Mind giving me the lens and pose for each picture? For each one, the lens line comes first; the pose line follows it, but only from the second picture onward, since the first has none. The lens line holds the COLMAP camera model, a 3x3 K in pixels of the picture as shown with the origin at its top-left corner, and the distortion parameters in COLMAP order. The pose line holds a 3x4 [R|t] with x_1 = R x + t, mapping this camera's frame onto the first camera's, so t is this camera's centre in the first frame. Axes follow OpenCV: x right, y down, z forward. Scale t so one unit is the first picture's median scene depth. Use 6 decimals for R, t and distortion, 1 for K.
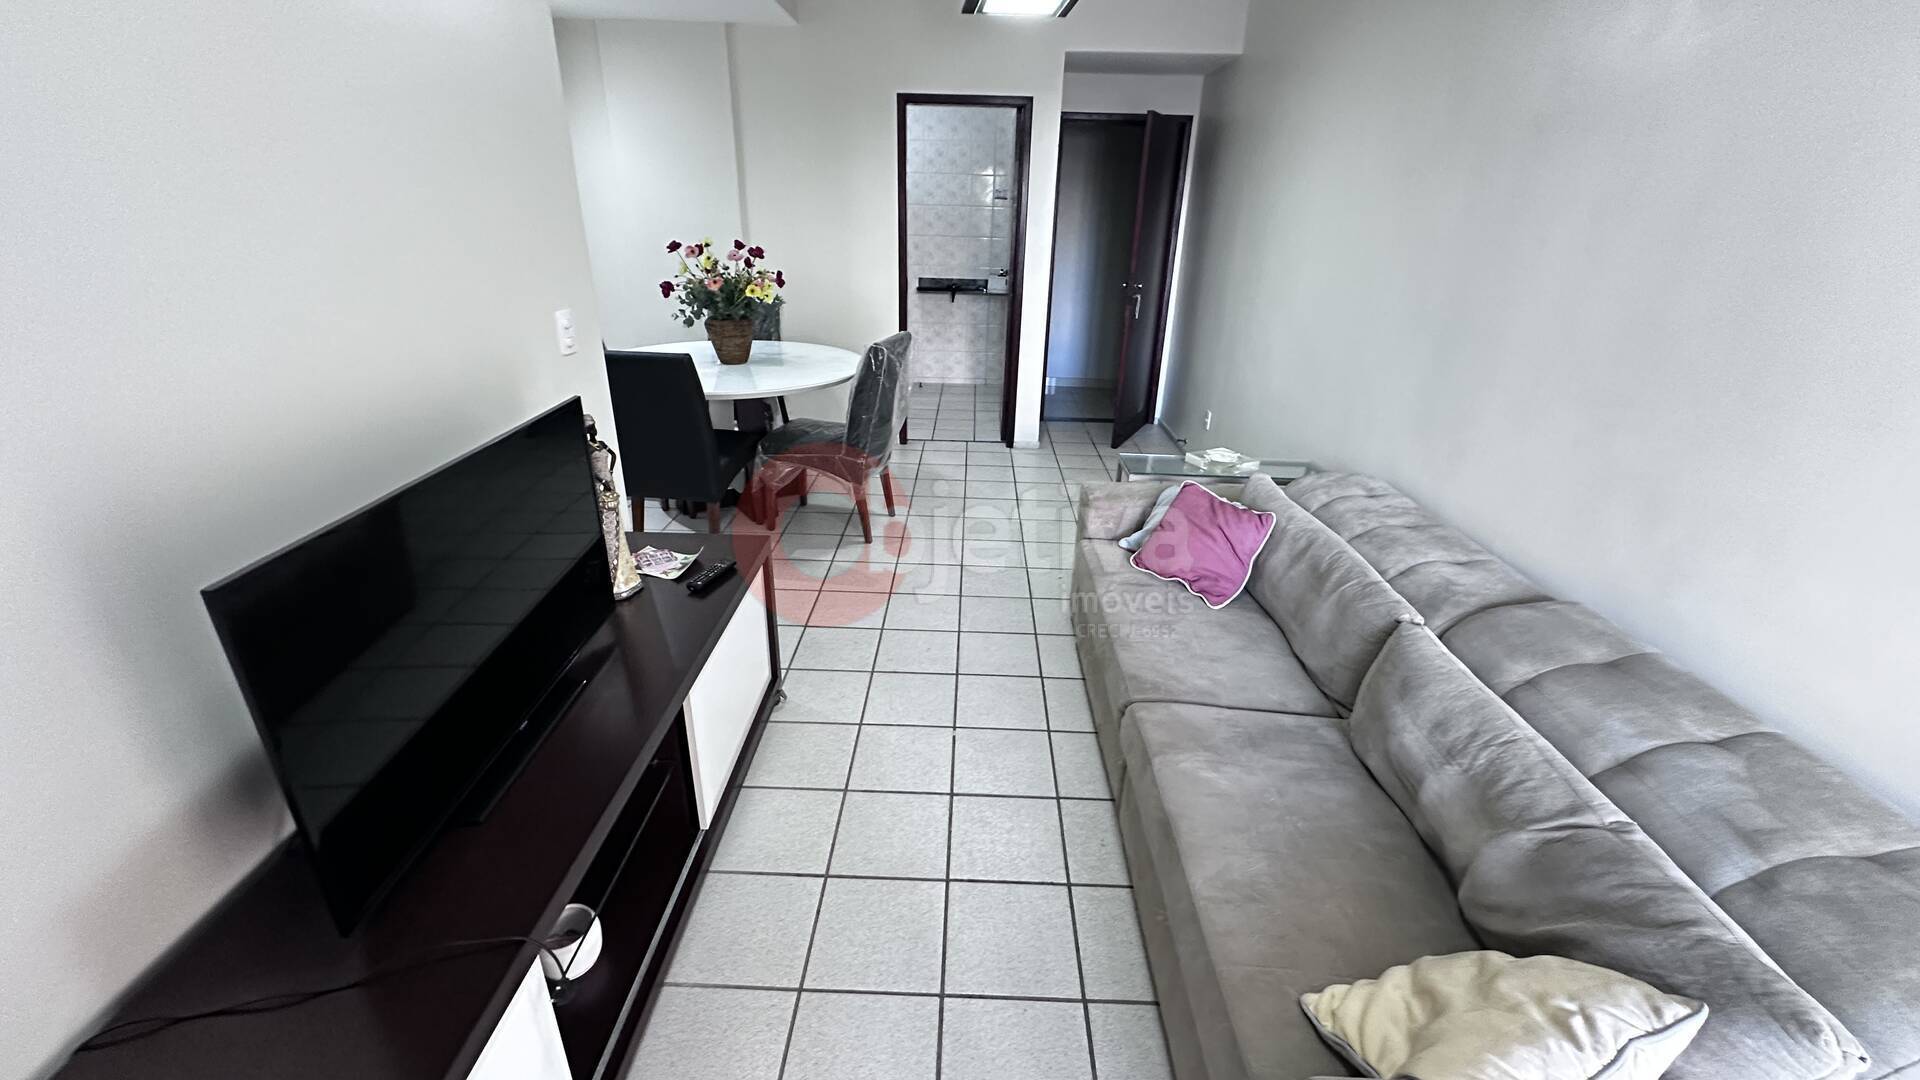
lens RADIAL K [[762.2, 0, 966.1], [0, 762.2, 538.1], [0, 0, 1]] dist [-0.003013, 0.000403]
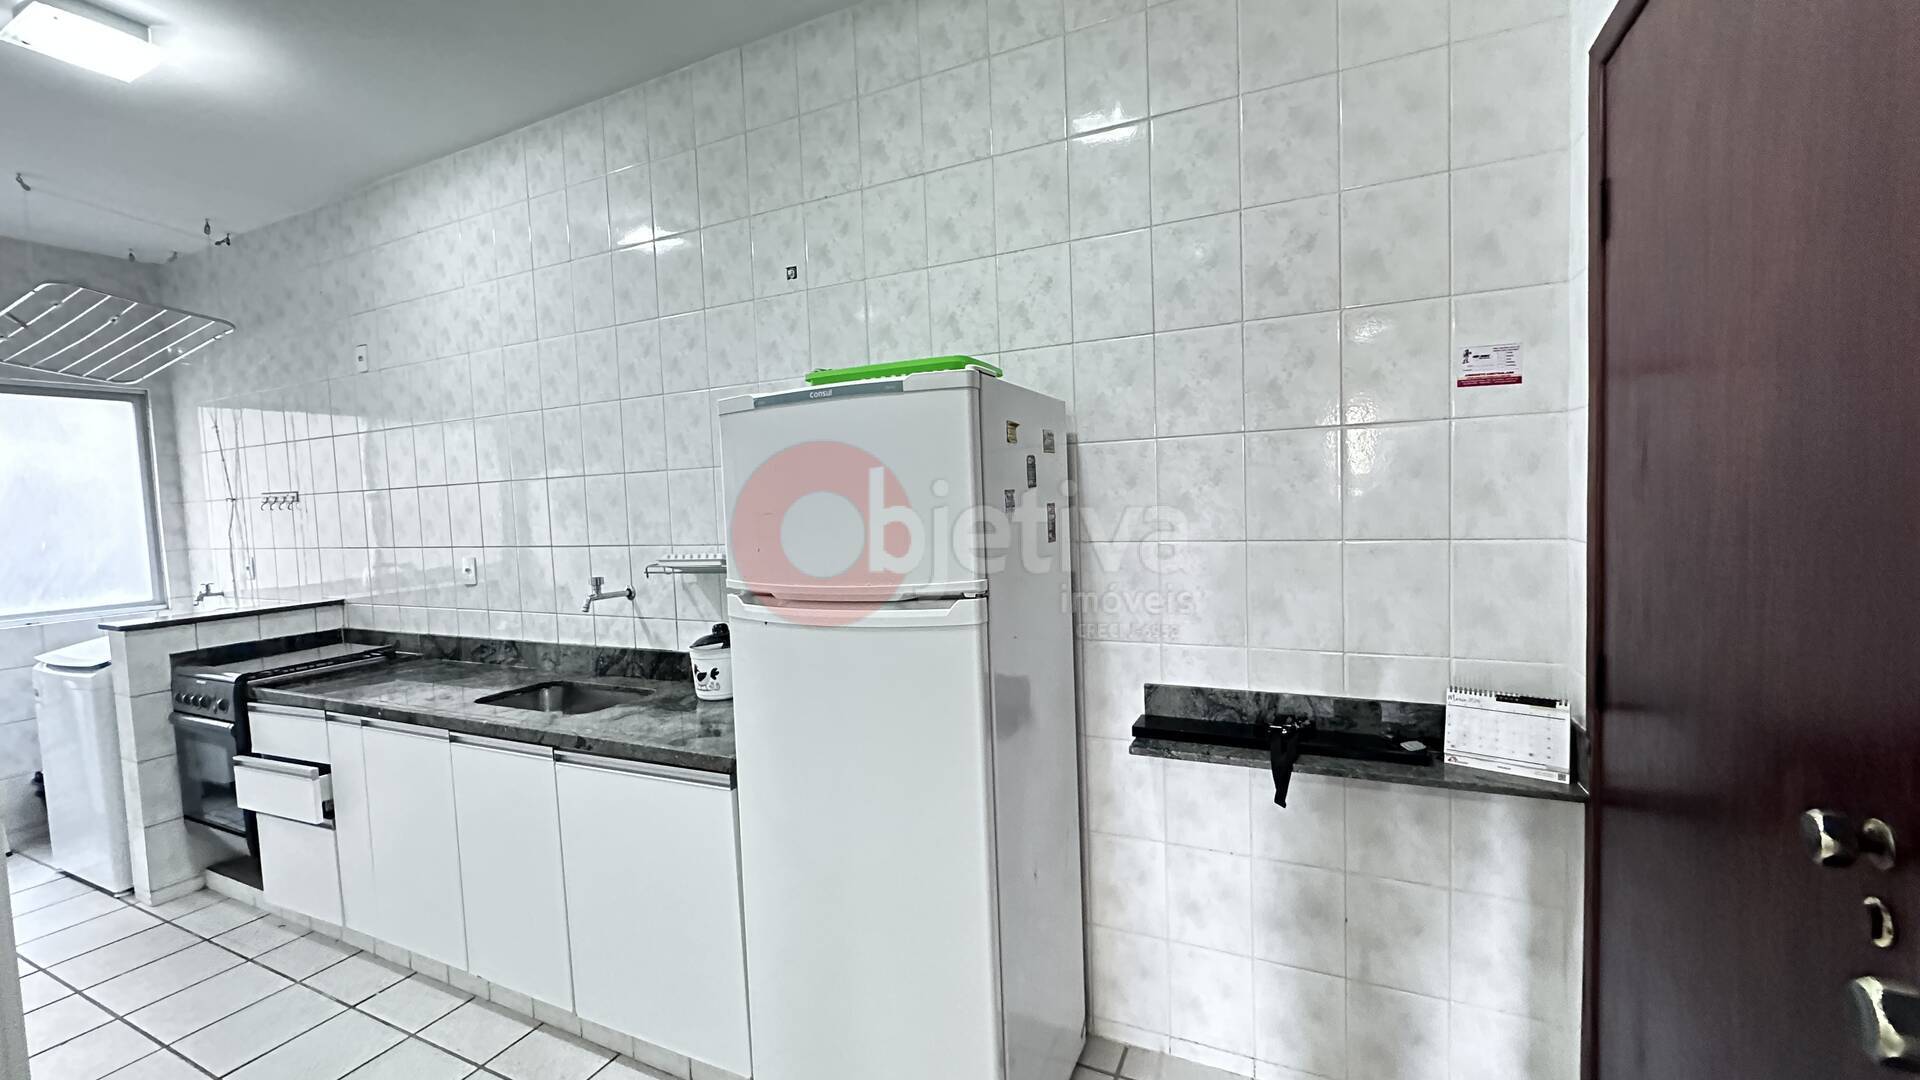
lens RADIAL K [[762.2, 0, 960.9], [0, 762.2, 535.9], [0, 0, 1]] dist [-0.003013, 0.000403]
pose [[0.904088, -0.038917, -0.425570, -0.004439], [-0.110494, 0.940693, -0.320760, -0.376197], [0.412814, 0.337019, 0.846170, 0.915456]]
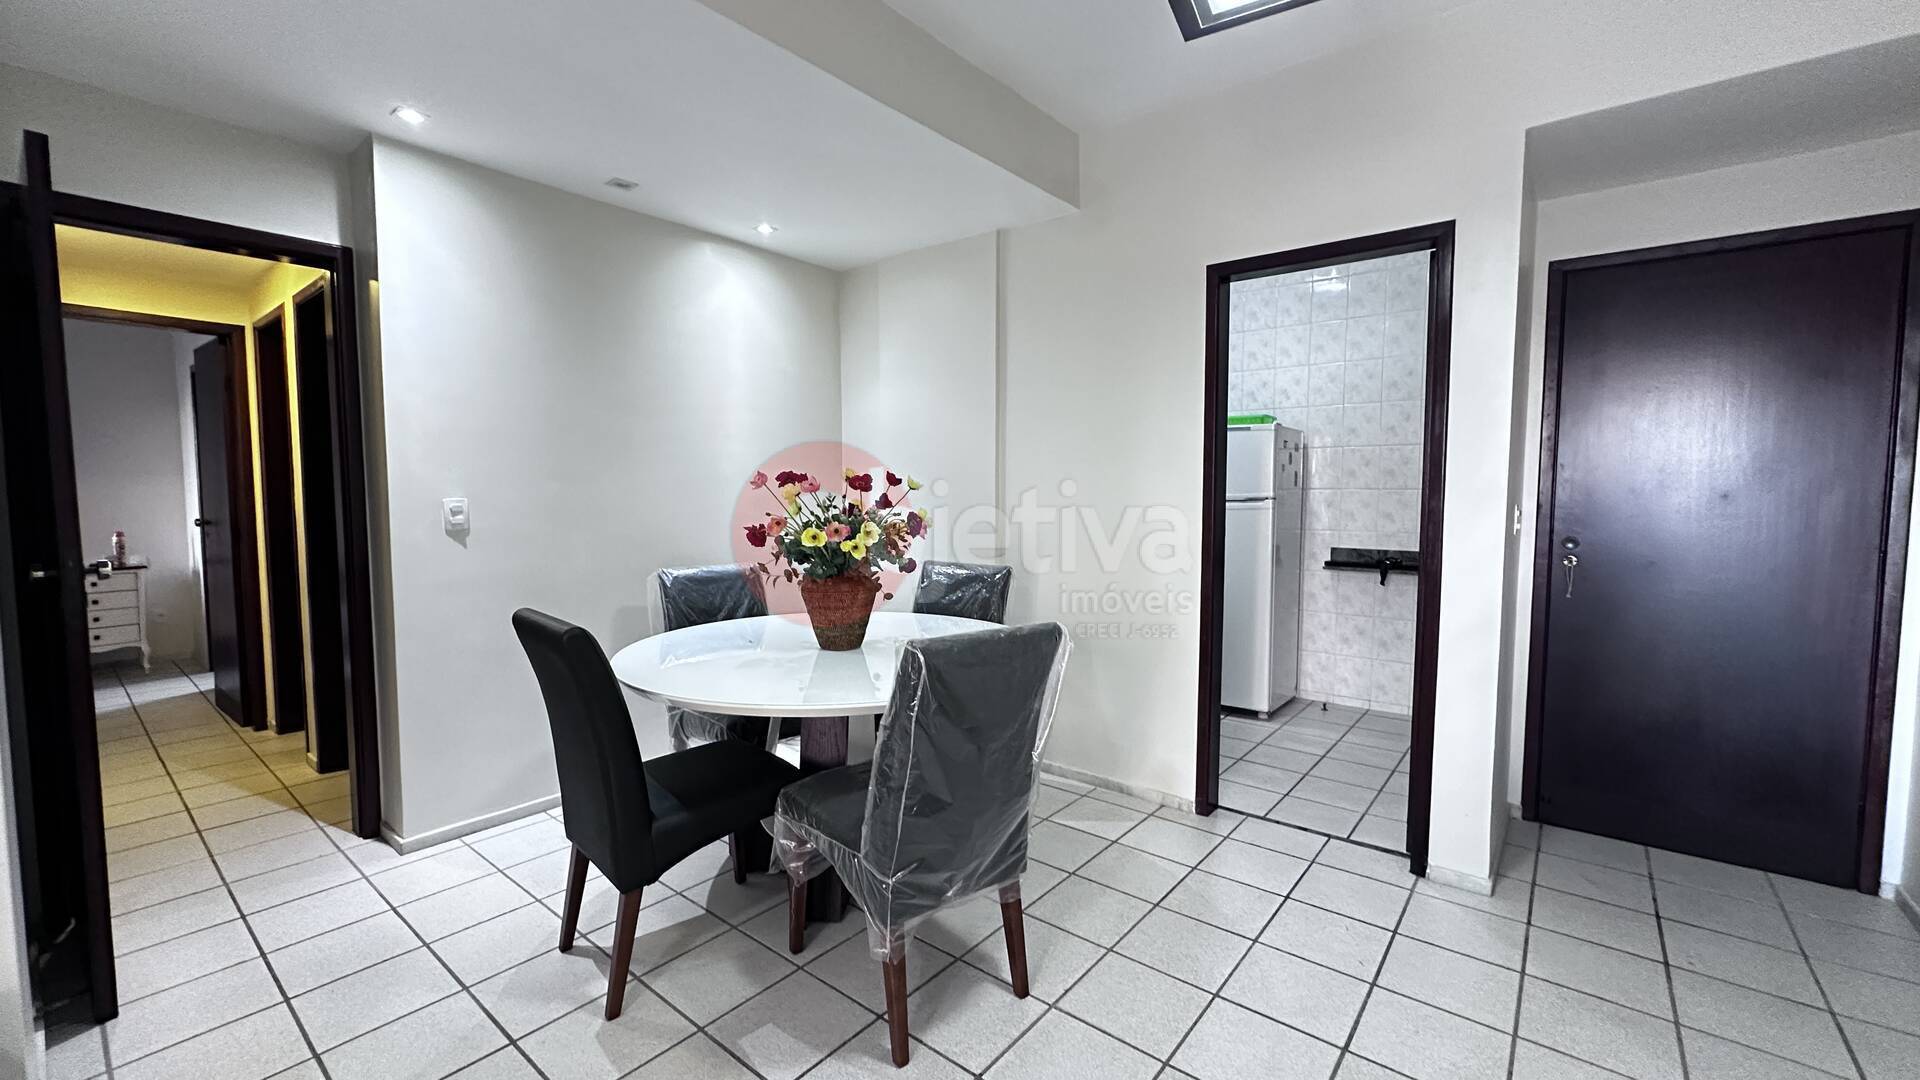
lens RADIAL K [[762.2, 0, 963.3], [0, 762.2, 538.6], [0, 0, 1]] dist [-0.003013, 0.000403]
pose [[0.787186, 0.014966, -0.616535, 0.121914], [-0.227706, 0.936120, -0.268009, -0.121092], [0.573139, 0.351361, 0.740308, 0.398540]]
